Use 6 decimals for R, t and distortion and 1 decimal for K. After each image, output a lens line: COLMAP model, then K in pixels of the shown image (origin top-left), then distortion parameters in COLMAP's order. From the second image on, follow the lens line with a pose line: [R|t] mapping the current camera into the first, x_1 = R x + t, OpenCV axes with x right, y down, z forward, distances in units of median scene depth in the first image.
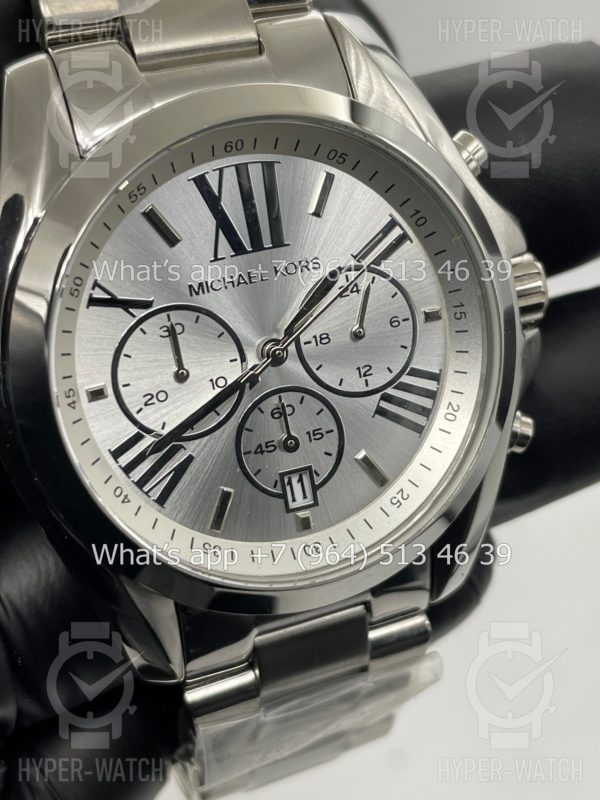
lens RADIAL K [[1249.2, 0, 300.0], [0, 1249.2, 400.0], [0, 0, 1]] dist [0.148260, -0.105395]
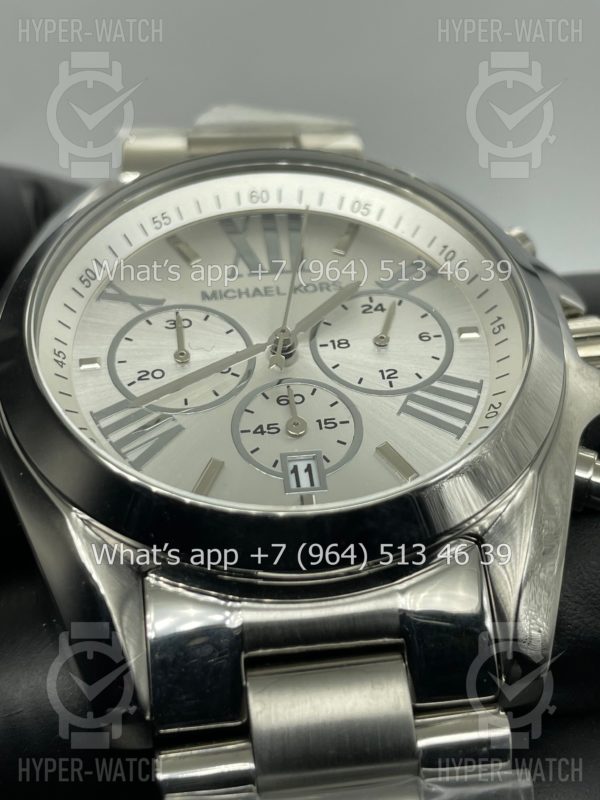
lens RADIAL K [[1249.2, 0, 300.0], [0, 1249.2, 400.0], [0, 0, 1]] dist [0.148260, -0.105395]
pose [[0.956616, -0.131251, -0.260114, 0.227291], [-0.097797, 0.696328, -0.711030, 0.650374], [0.274448, 0.705621, 0.653282, 0.417479]]
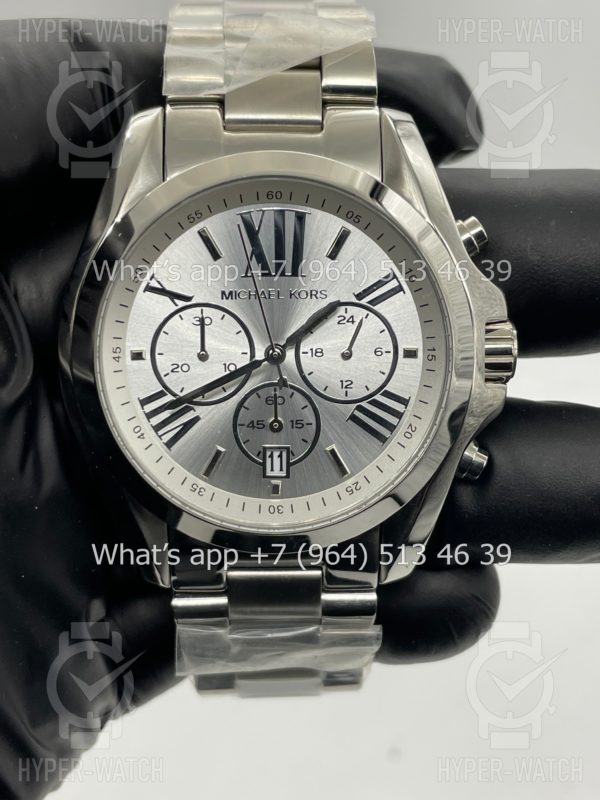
lens RADIAL K [[1249.2, 0, 300.0], [0, 1249.2, 400.0], [0, 0, 1]] dist [0.148260, -0.105395]
pose [[0.941351, 0.210312, -0.263868, 0.356053], [-0.220886, 0.975241, -0.010710, 0.017267], [0.255082, 0.068367, 0.964499, -0.251410]]
